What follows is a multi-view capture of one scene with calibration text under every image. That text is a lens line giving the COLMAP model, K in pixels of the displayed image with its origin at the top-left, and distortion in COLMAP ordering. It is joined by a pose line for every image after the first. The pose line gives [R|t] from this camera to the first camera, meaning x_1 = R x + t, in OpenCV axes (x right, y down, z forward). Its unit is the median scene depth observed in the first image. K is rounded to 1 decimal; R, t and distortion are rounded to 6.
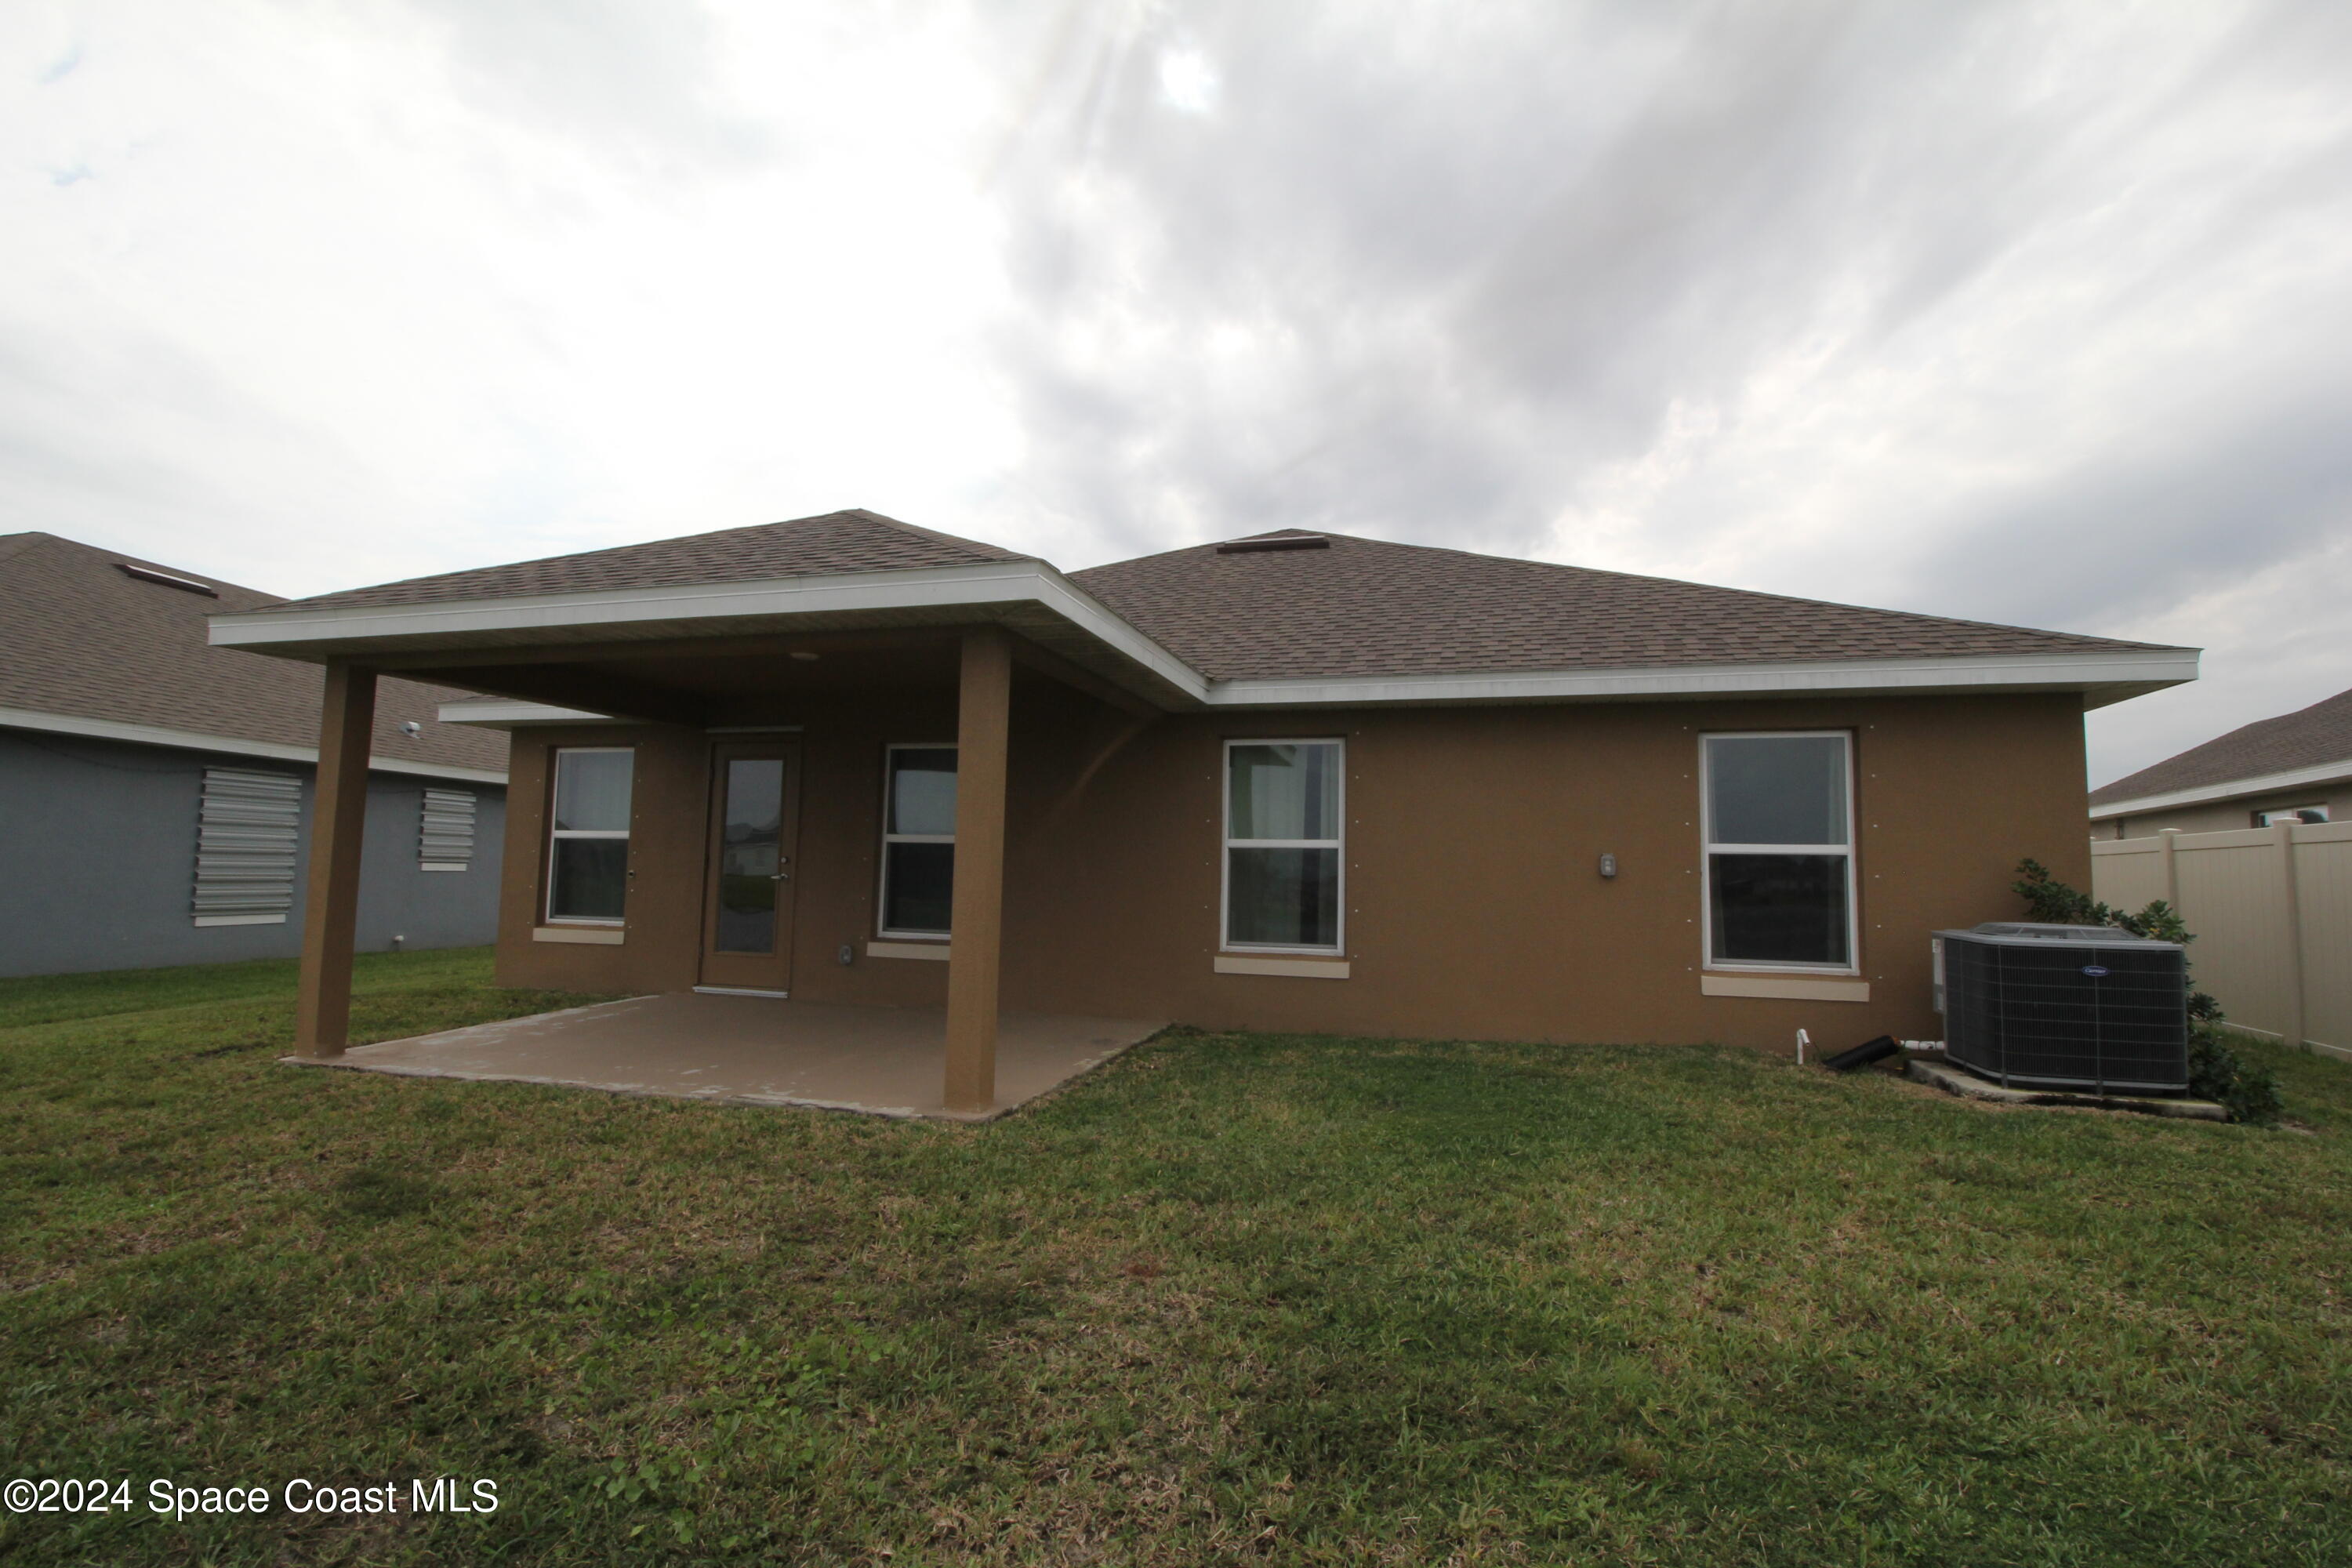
lens RADIAL K [[1084.1, 0, 1181.4], [0, 1084.1, 778.6], [0, 0, 1]] dist [0.000902, -0.013191]
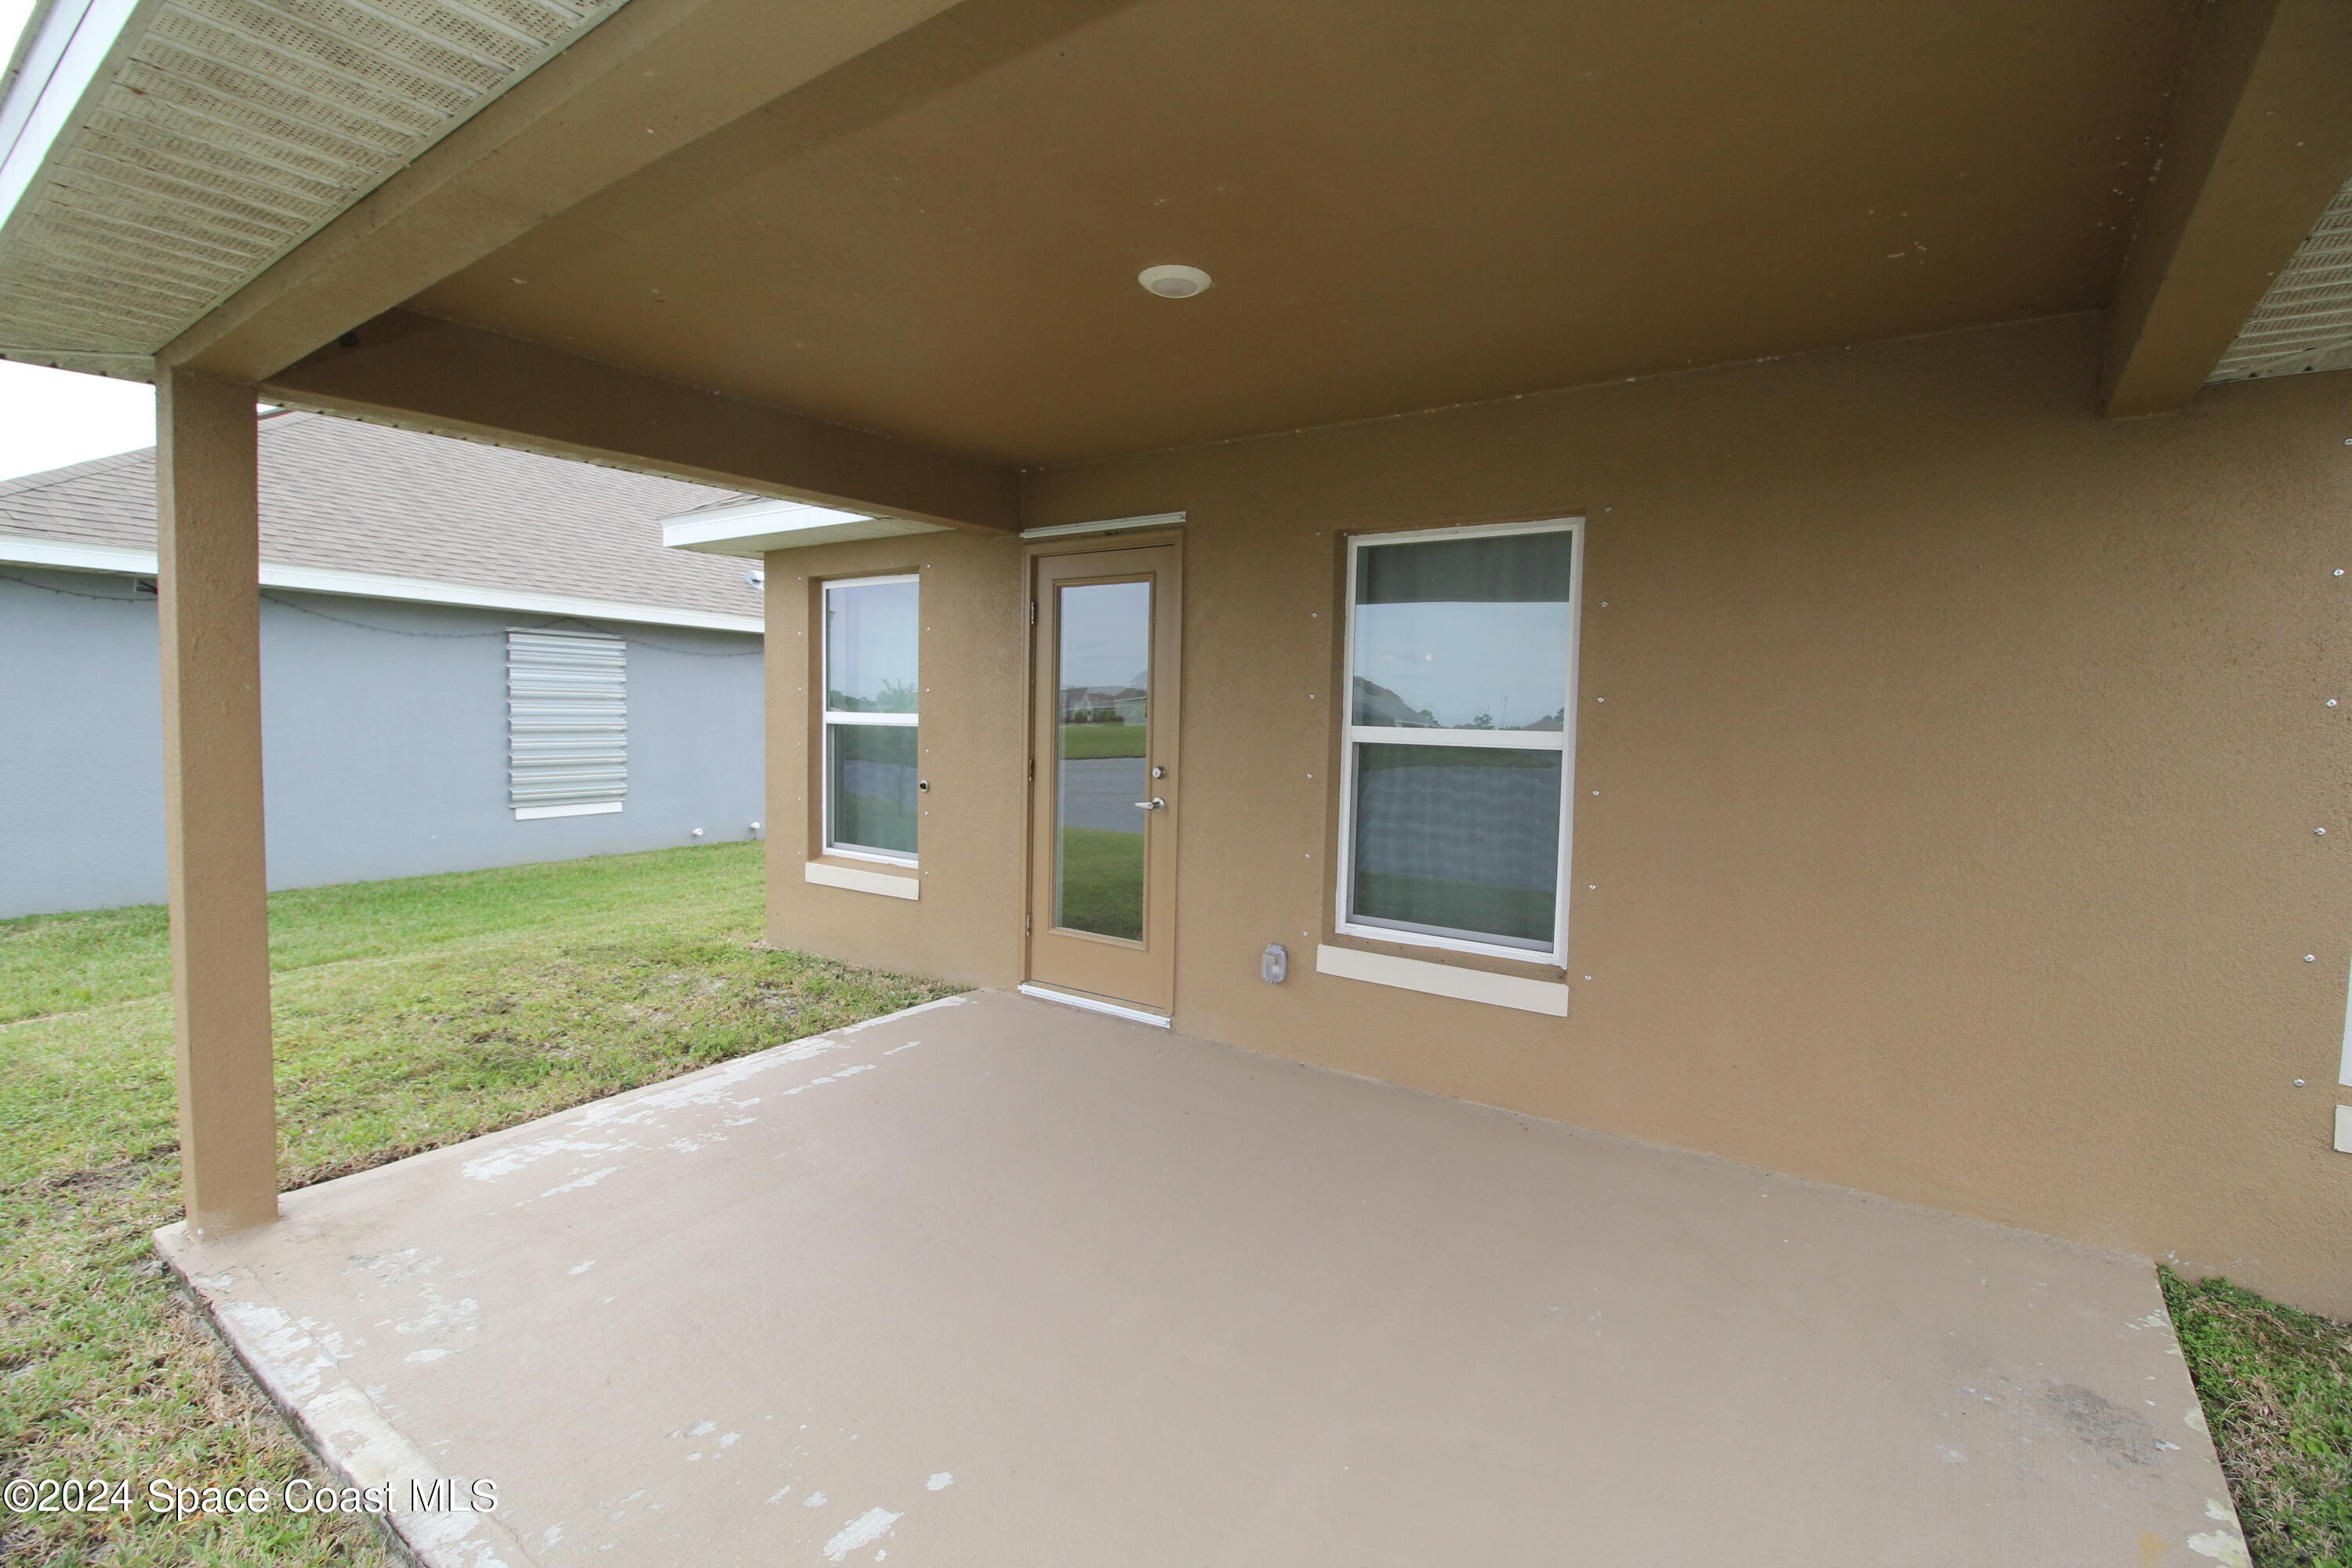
lens RADIAL K [[1084.1, 0, 1181.4], [0, 1084.1, 778.6], [0, 0, 1]] dist [0.000902, -0.013191]
pose [[0.937698, 0.020334, -0.346857, -0.159731], [0.028221, 0.990530, 0.134361, 0.007082], [0.346304, -0.135779, 0.928244, 0.476330]]
